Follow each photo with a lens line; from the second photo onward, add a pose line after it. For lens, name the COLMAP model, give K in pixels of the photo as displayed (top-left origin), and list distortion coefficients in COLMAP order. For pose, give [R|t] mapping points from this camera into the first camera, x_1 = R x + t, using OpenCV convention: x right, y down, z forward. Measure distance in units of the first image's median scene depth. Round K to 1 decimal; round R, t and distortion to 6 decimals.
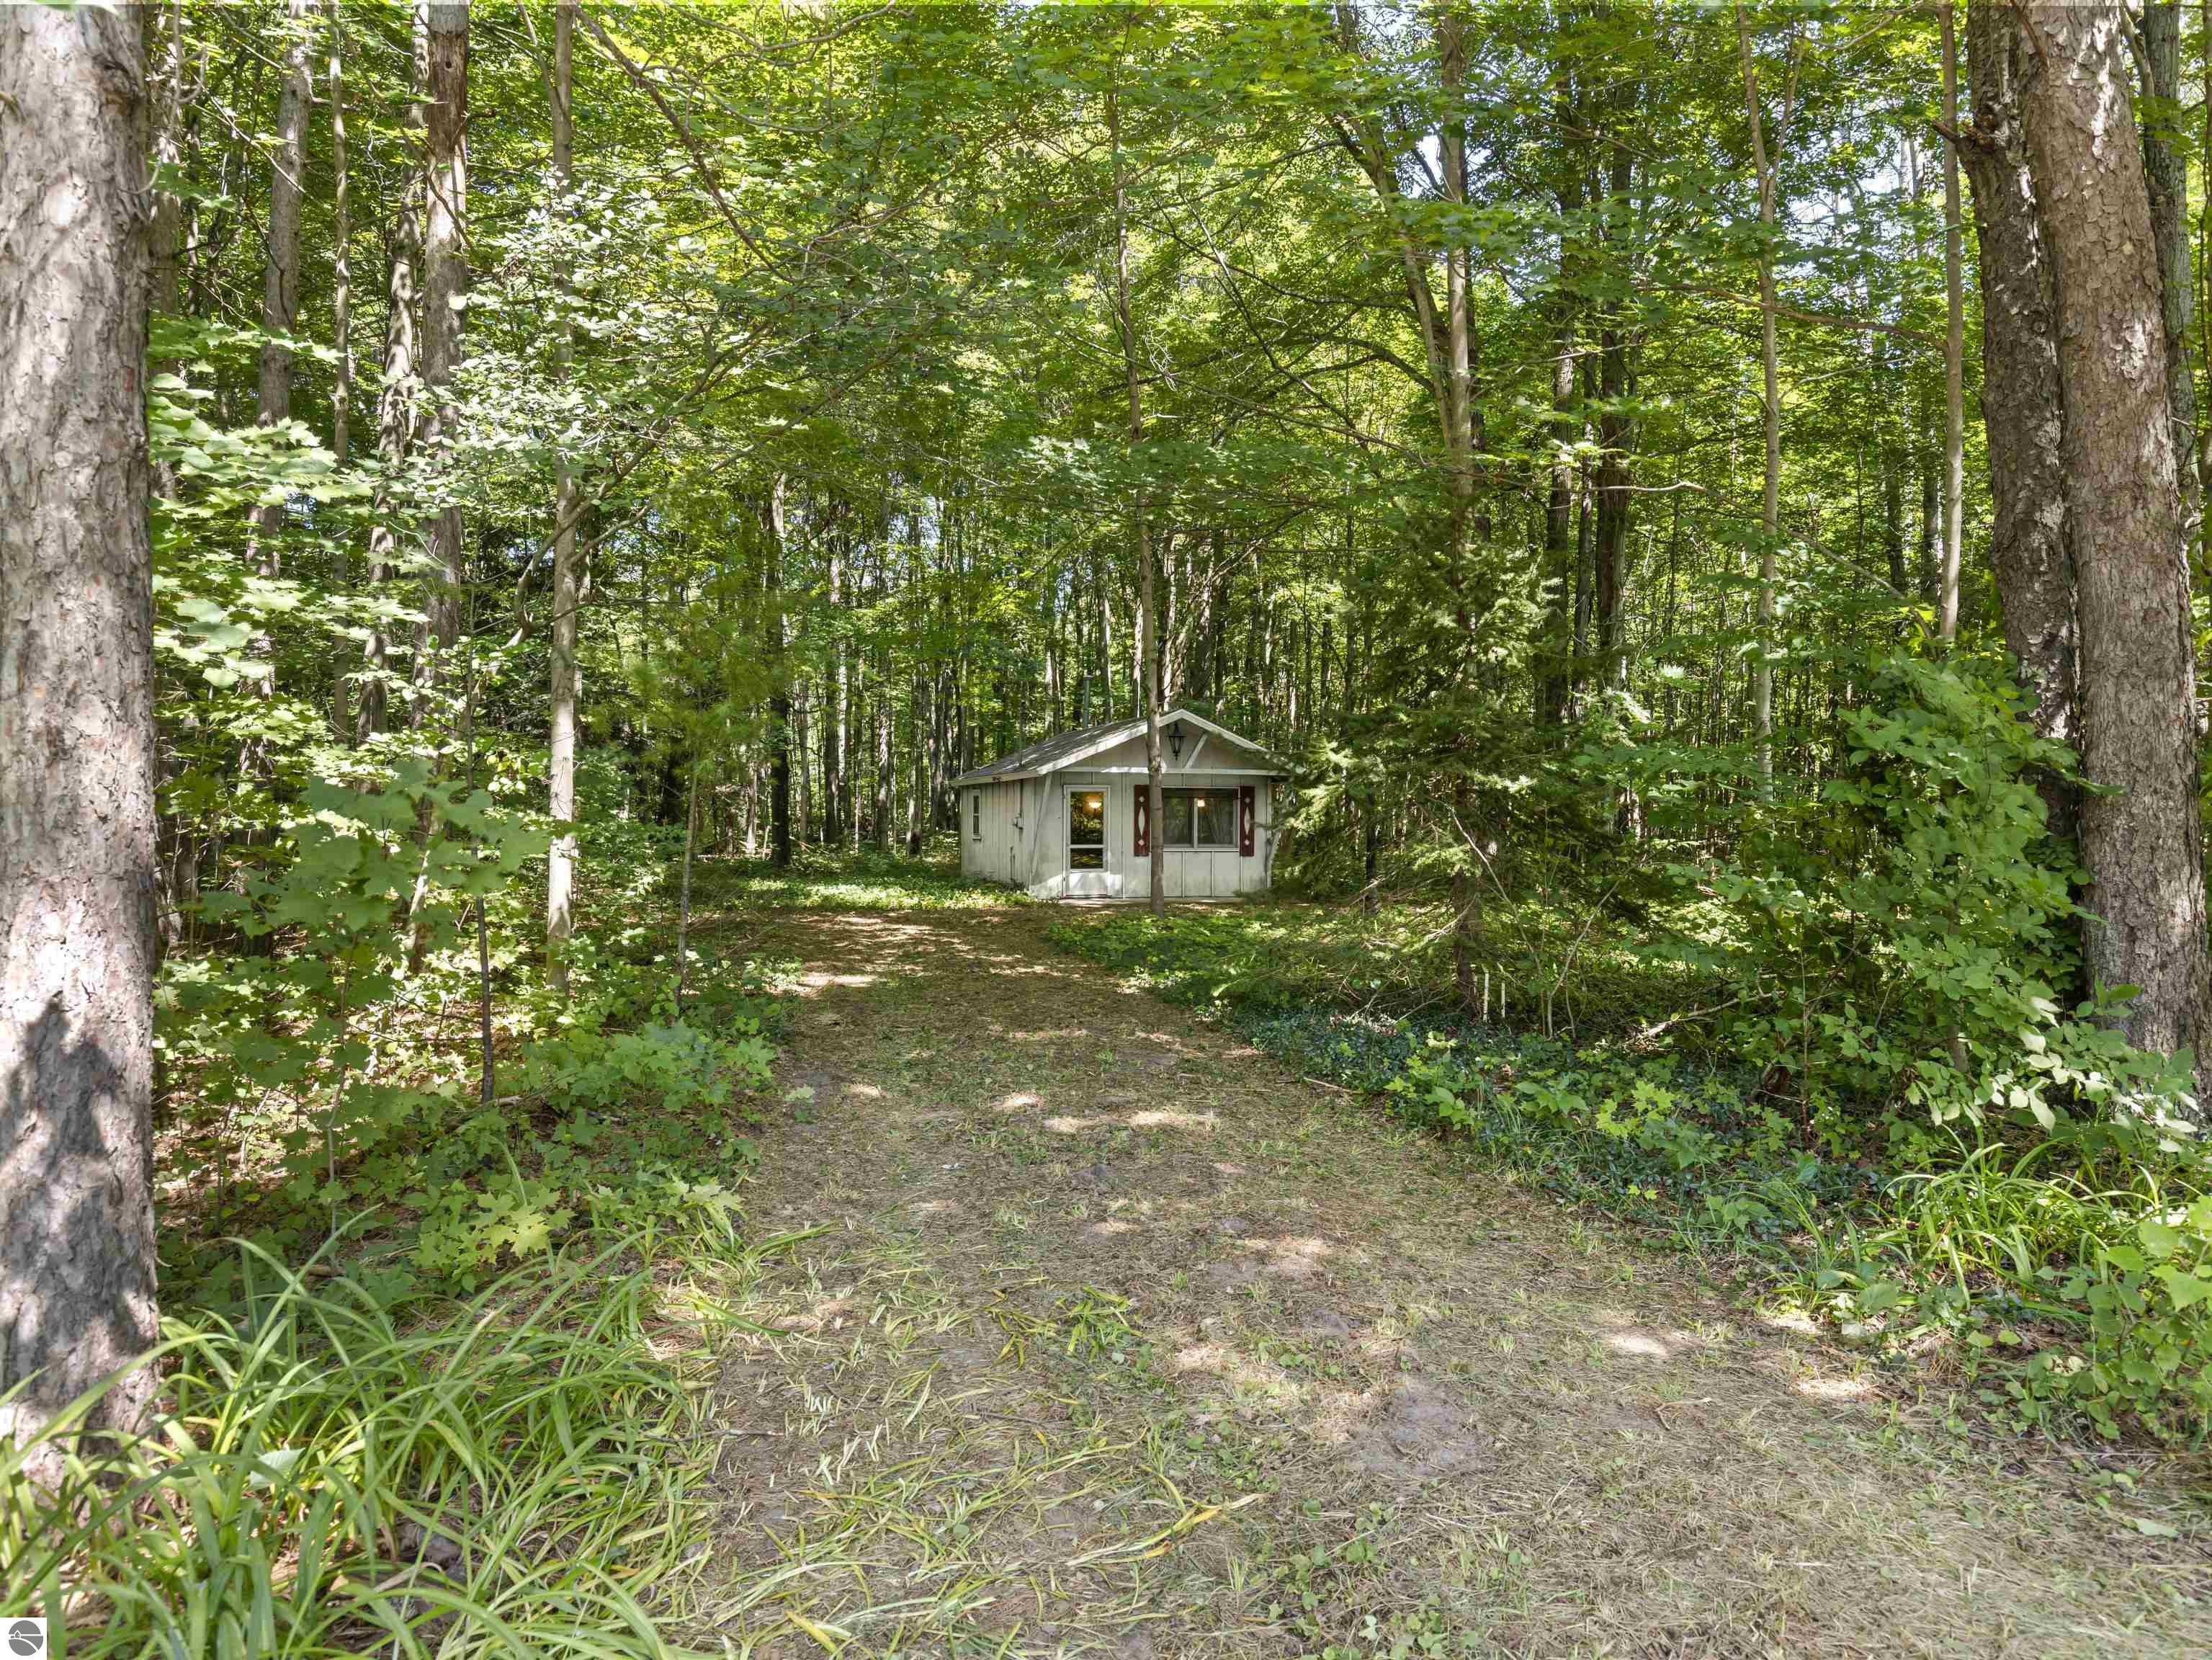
lens RADIAL K [[1248.2, 0, 1103.1], [0, 1248.2, 828.5], [0, 0, 1]] dist [0.000108, 0.000000]
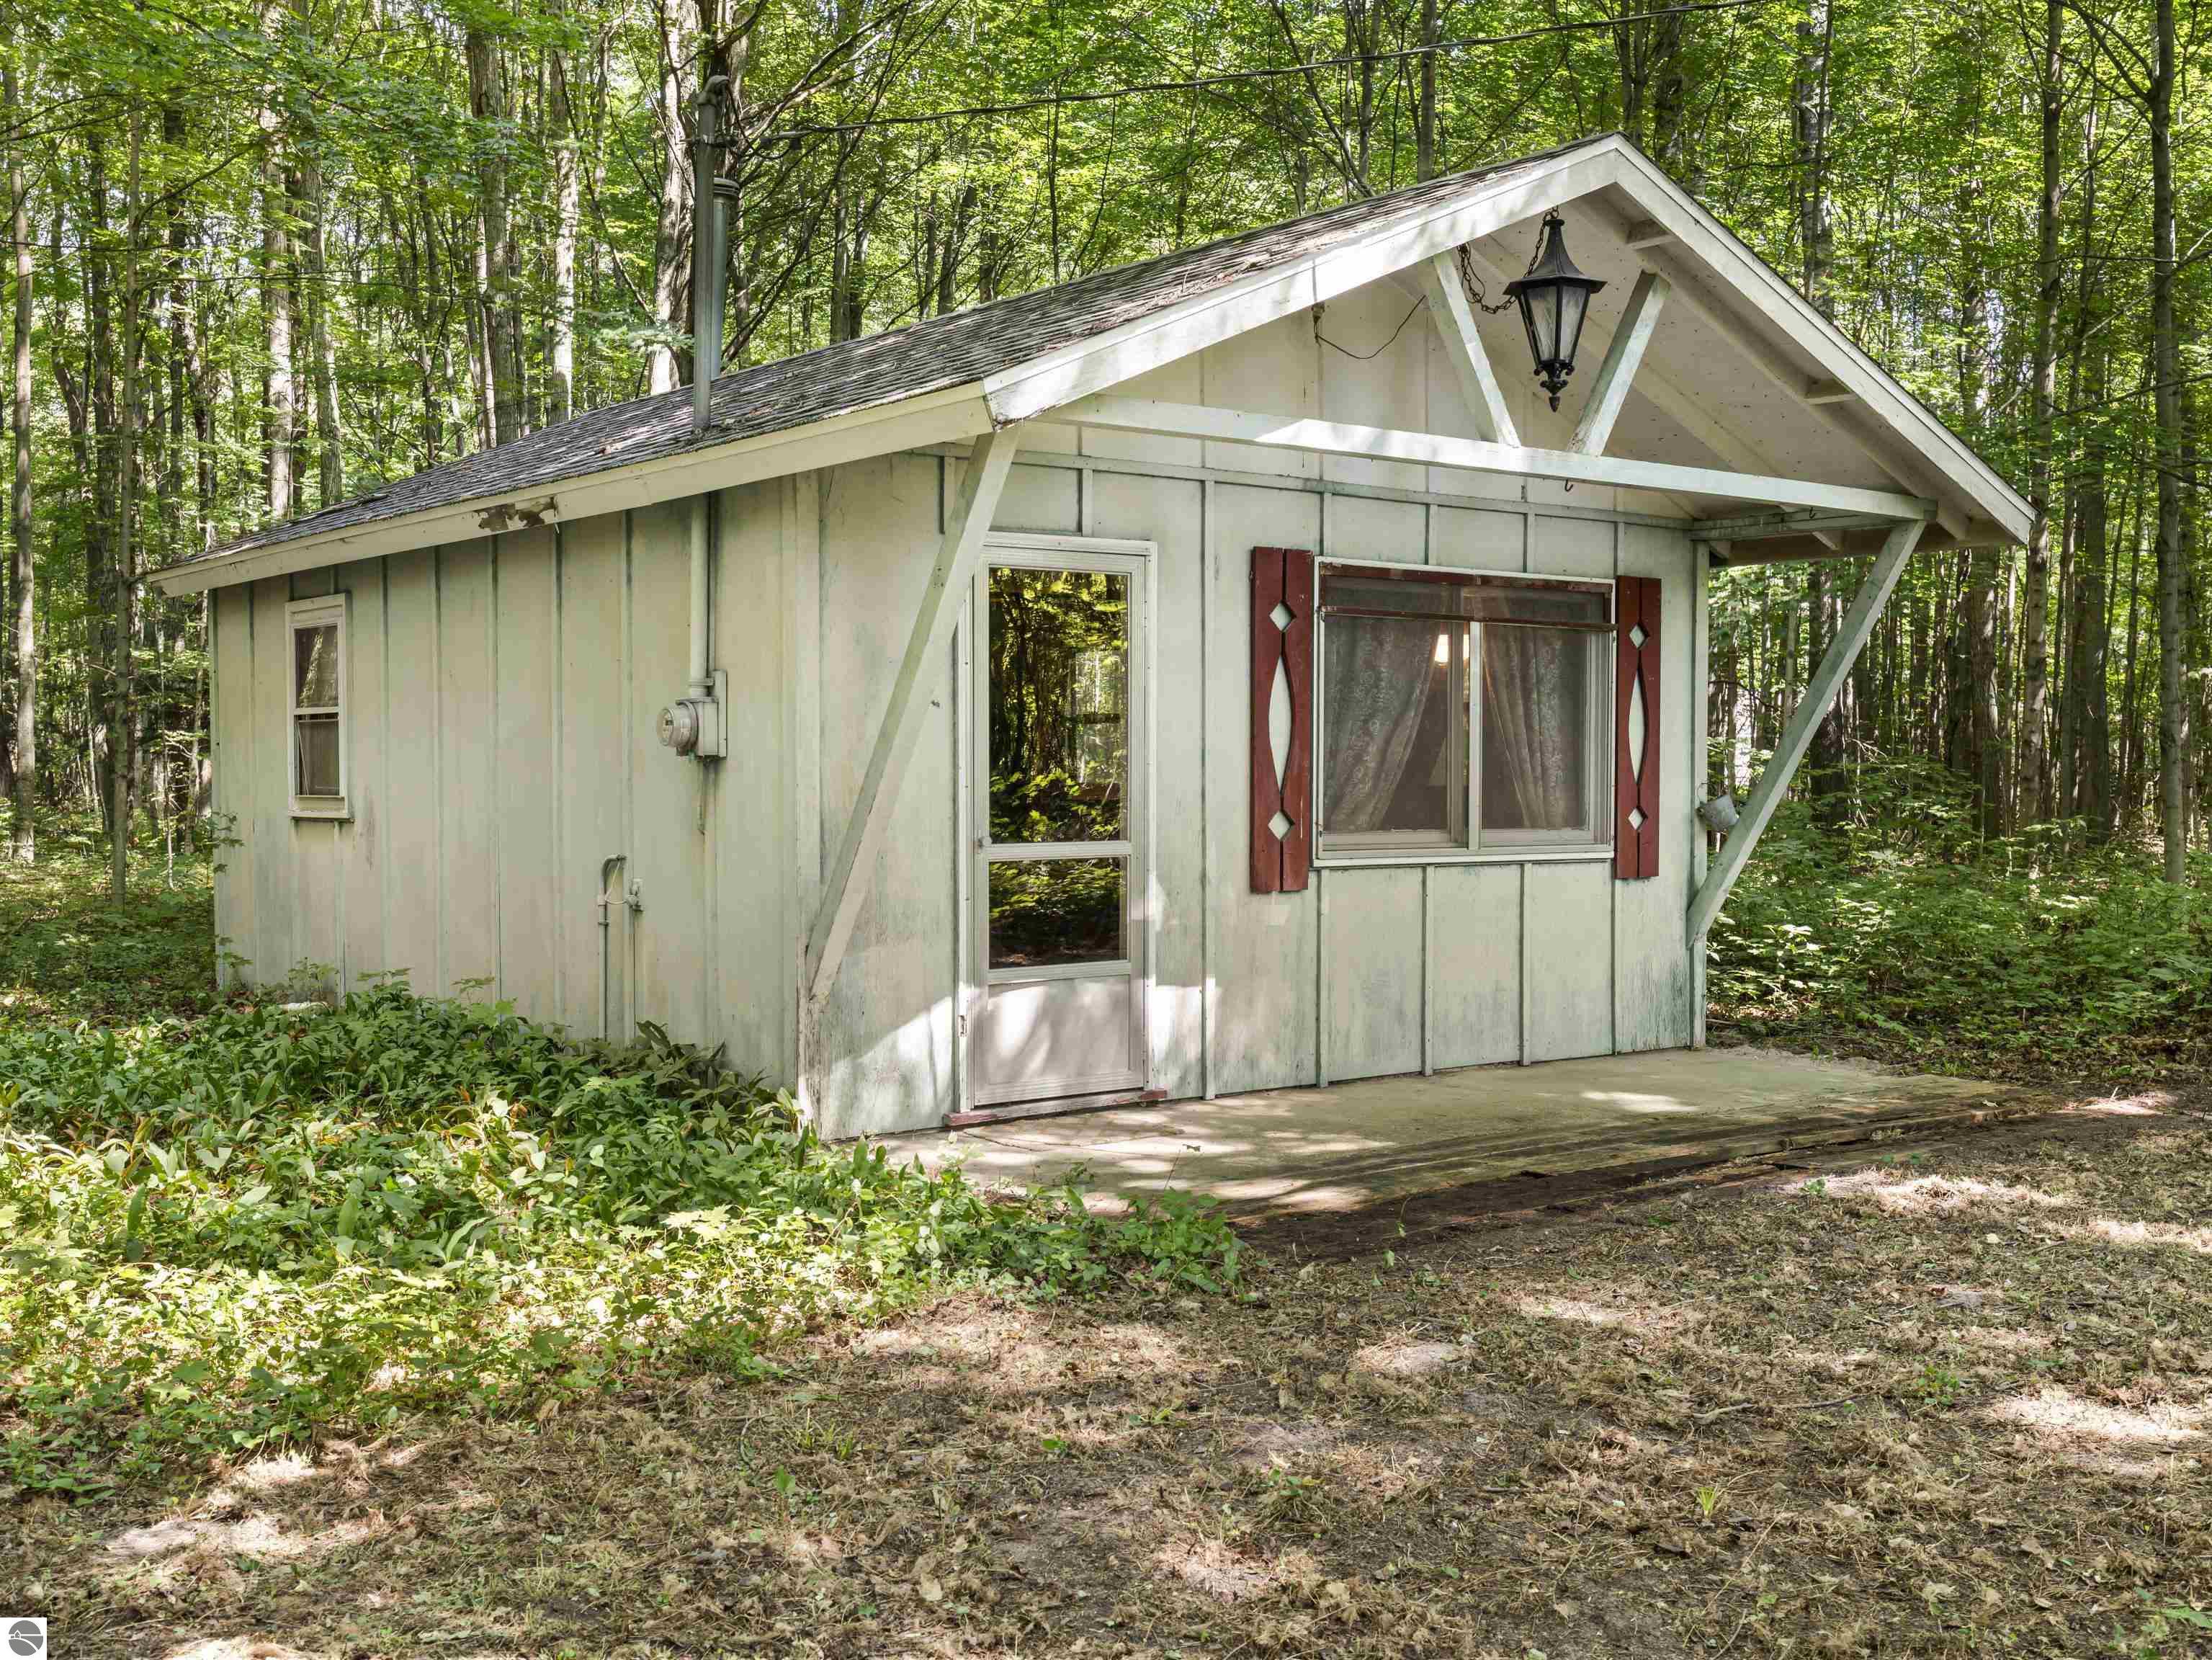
lens RADIAL K [[2156.4, 0, 1109.8], [0, 2156.4, 828.1], [0, 0, 1]] dist [-0.010884, 0.000000]
pose [[0.929314, -0.012837, 0.369068, -0.129207], [0.005999, 0.999789, 0.019670, 0.004301], [-0.369242, -0.016066, 0.929194, 0.673601]]
